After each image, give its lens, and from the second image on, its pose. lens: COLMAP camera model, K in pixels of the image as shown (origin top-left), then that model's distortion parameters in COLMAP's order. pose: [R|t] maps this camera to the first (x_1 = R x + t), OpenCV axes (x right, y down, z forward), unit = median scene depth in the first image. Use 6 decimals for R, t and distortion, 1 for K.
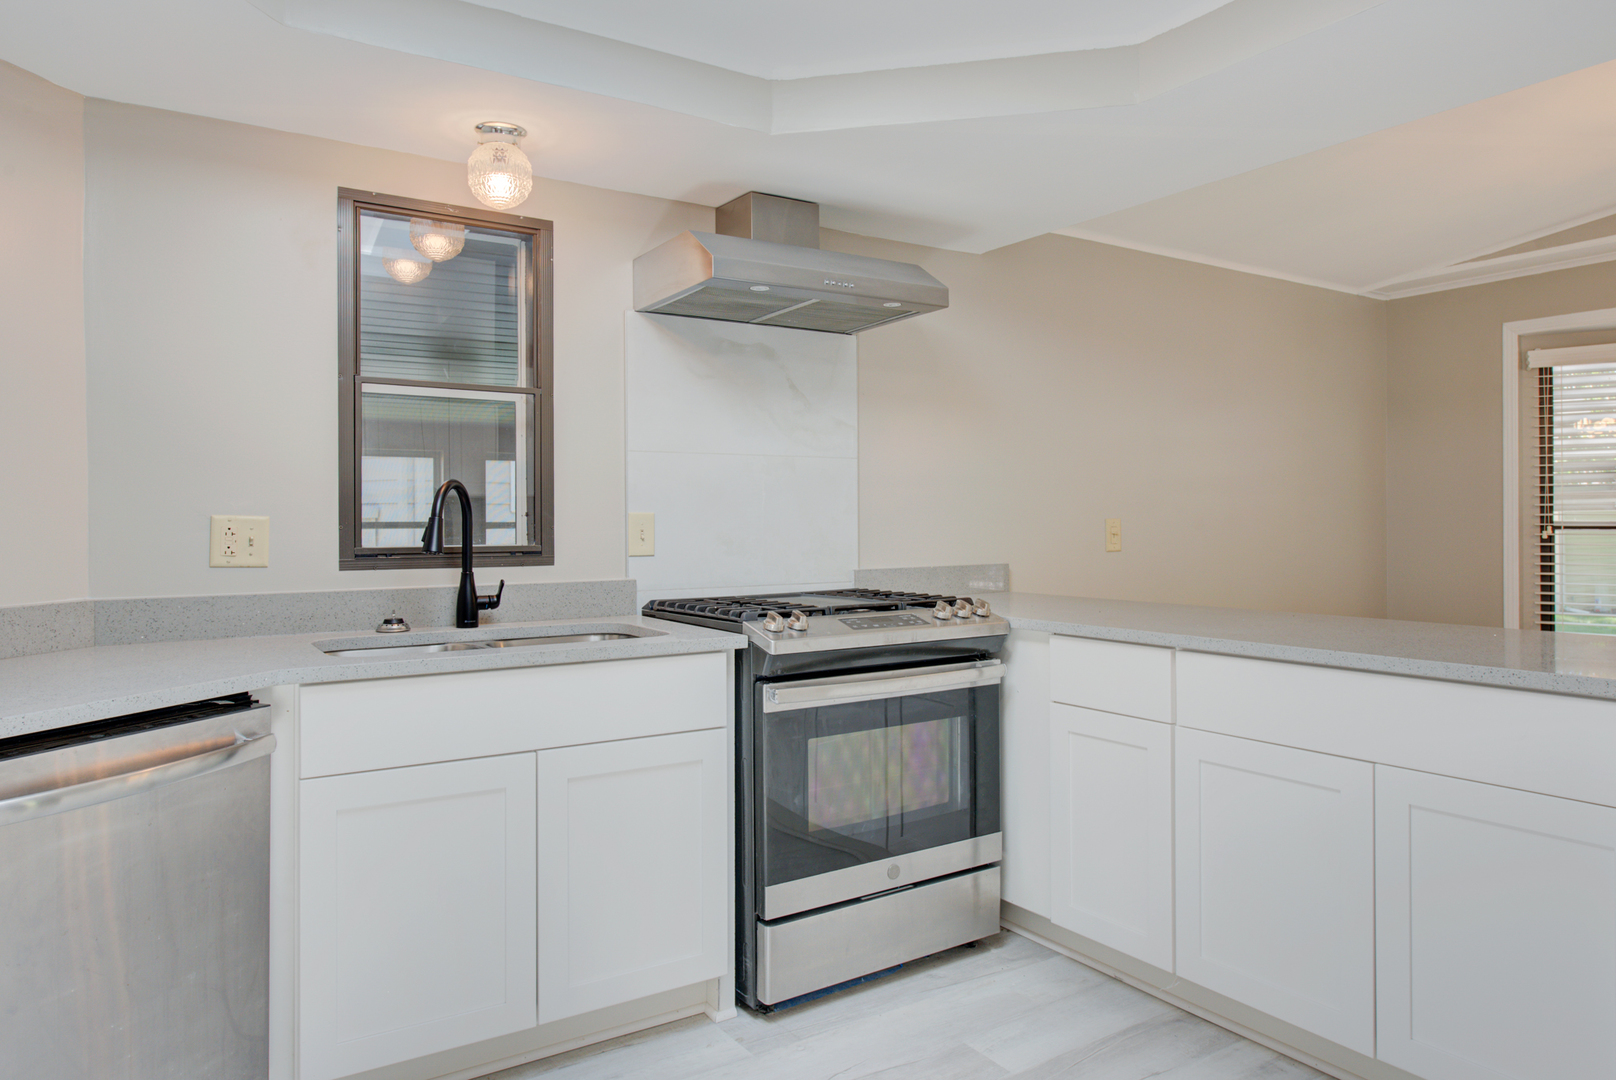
lens RADIAL K [[1045.0, 0, 798.3], [0, 1045.0, 528.3], [0, 0, 1]] dist [-0.000519, 0.000426]
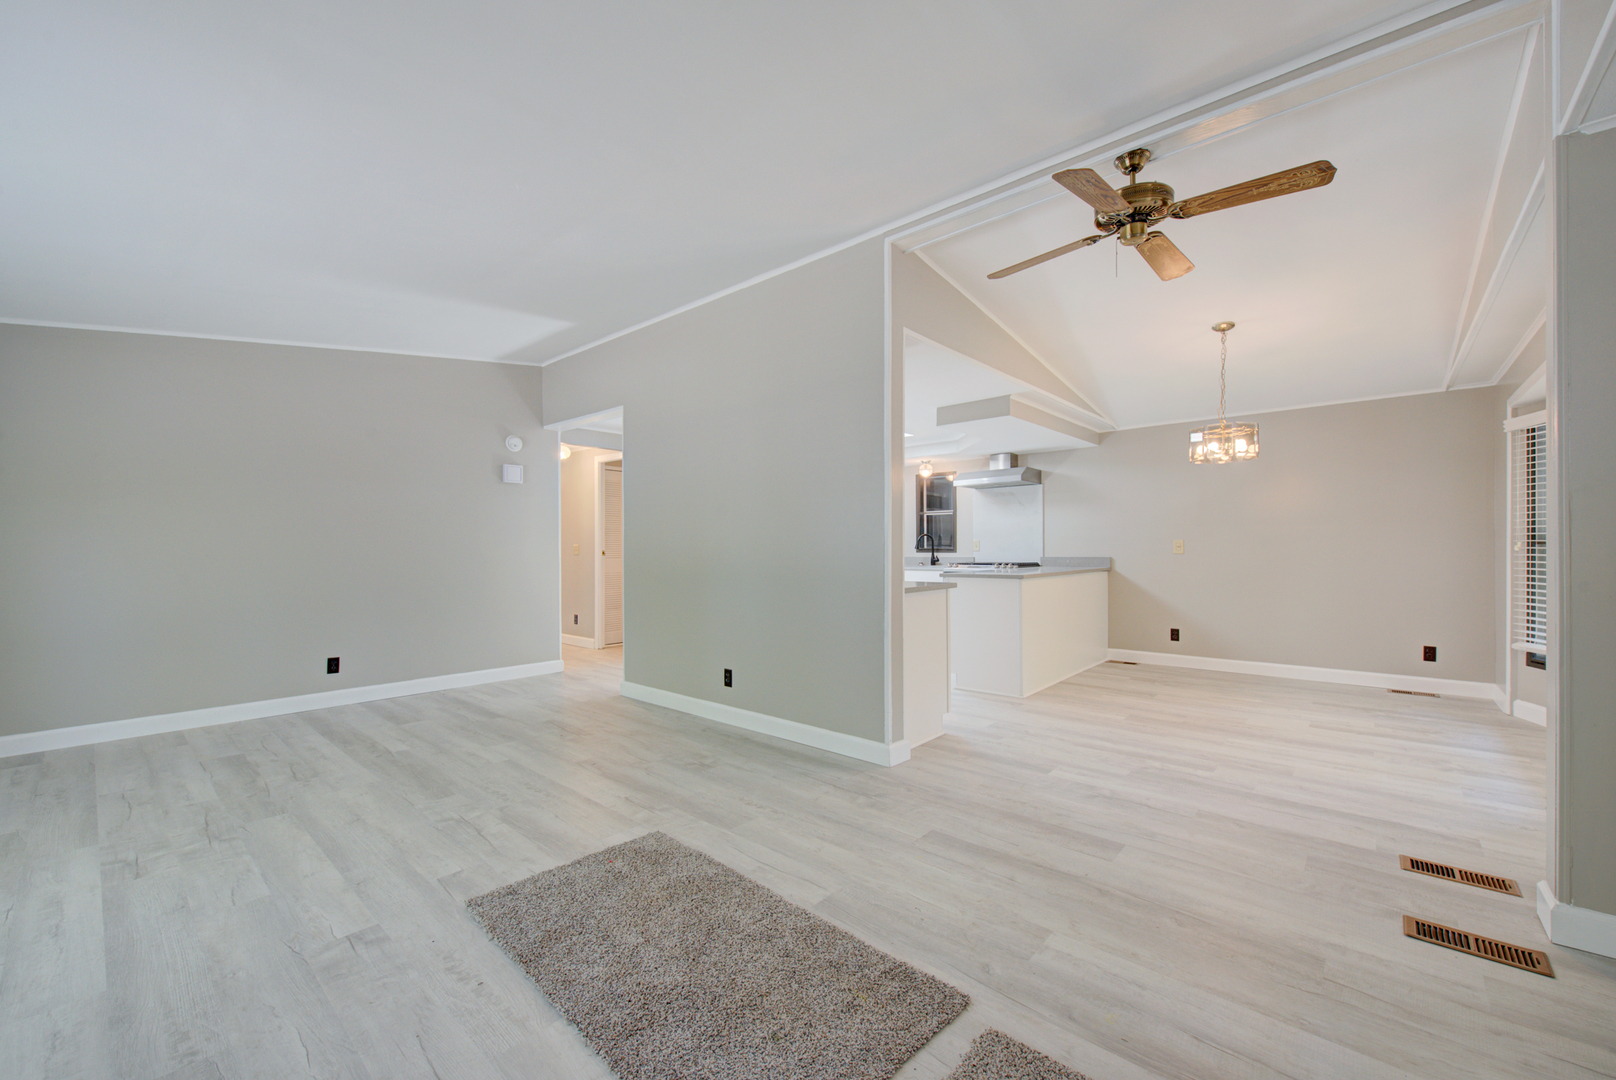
lens RADIAL K [[641.2, 0, 808.0], [0, 641.2, 540.0], [0, 0, 1]] dist [-0.002075, -0.000639]
pose [[0.268702, -0.008563, -0.963185, 2.290277], [0.000332, 0.999961, -0.008798, 0.007249], [0.963223, 0.002044, 0.268695, -0.303939]]
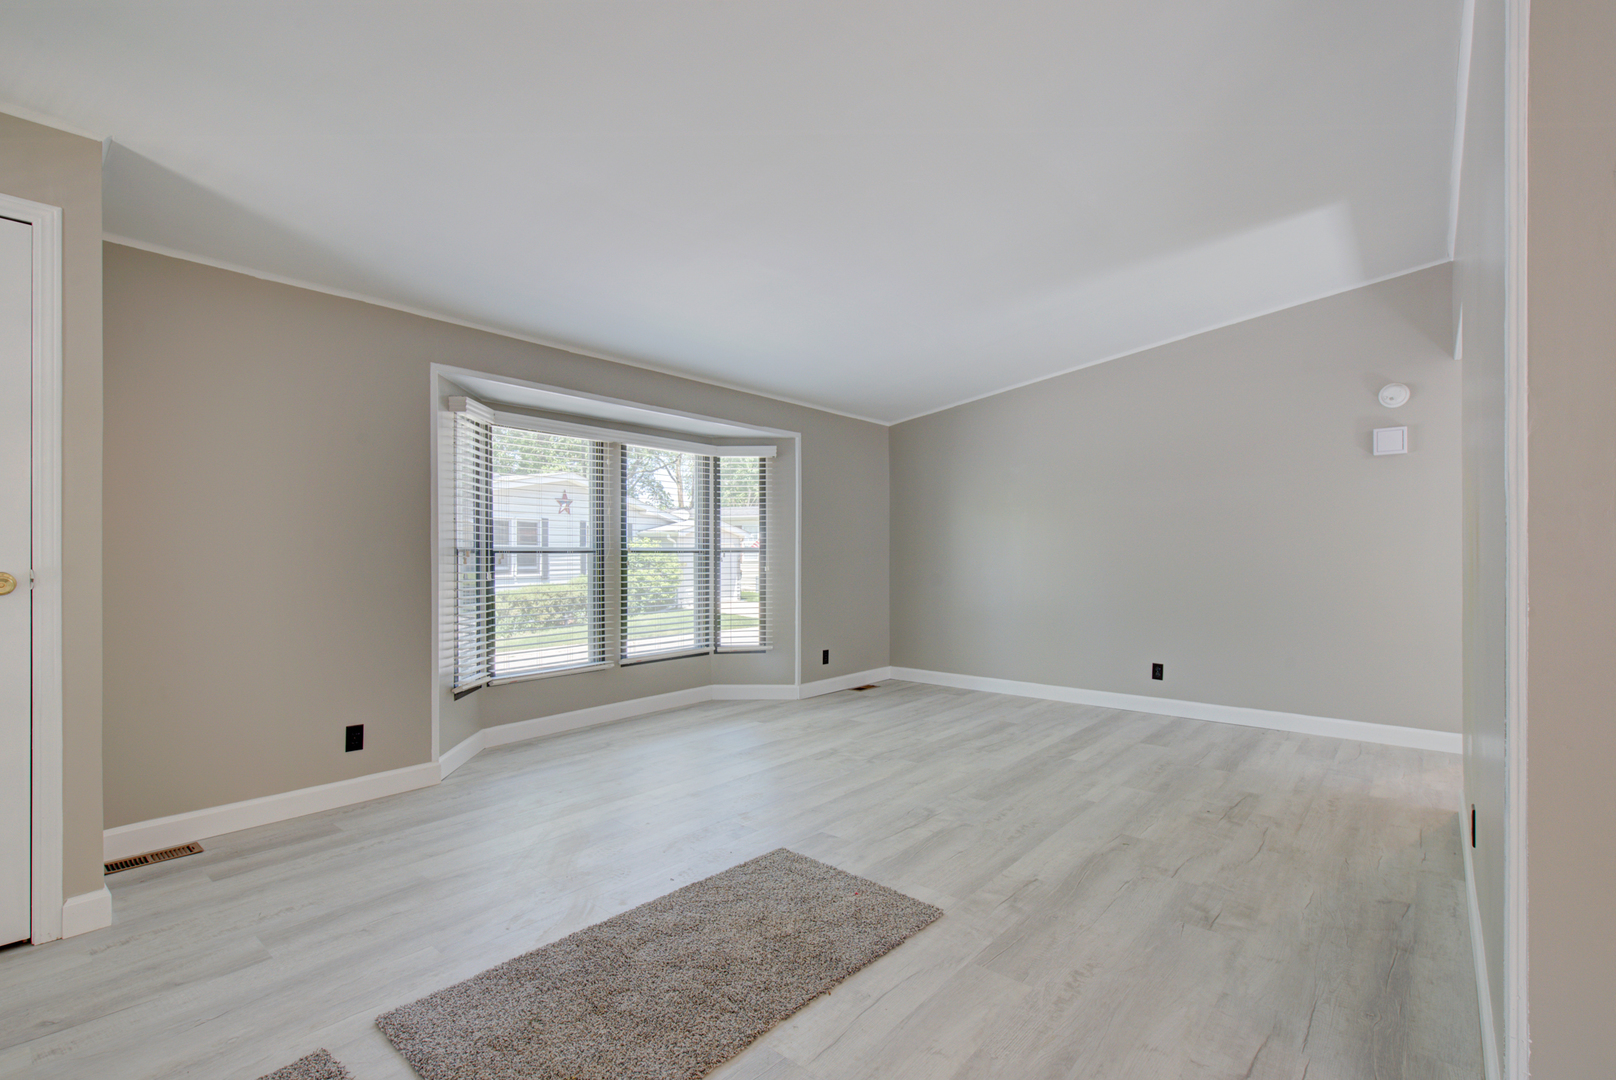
lens RADIAL K [[730.8, 0, 808.8], [0, 730.8, 553.2], [0, 0, 1]] dist [0.005697, -0.000017]
pose [[-0.956762, 0.004806, -0.290833, 1.704948], [0.004397, 0.999988, 0.002059, 0.011005], [0.290840, 0.000692, -0.956772, 0.513580]]
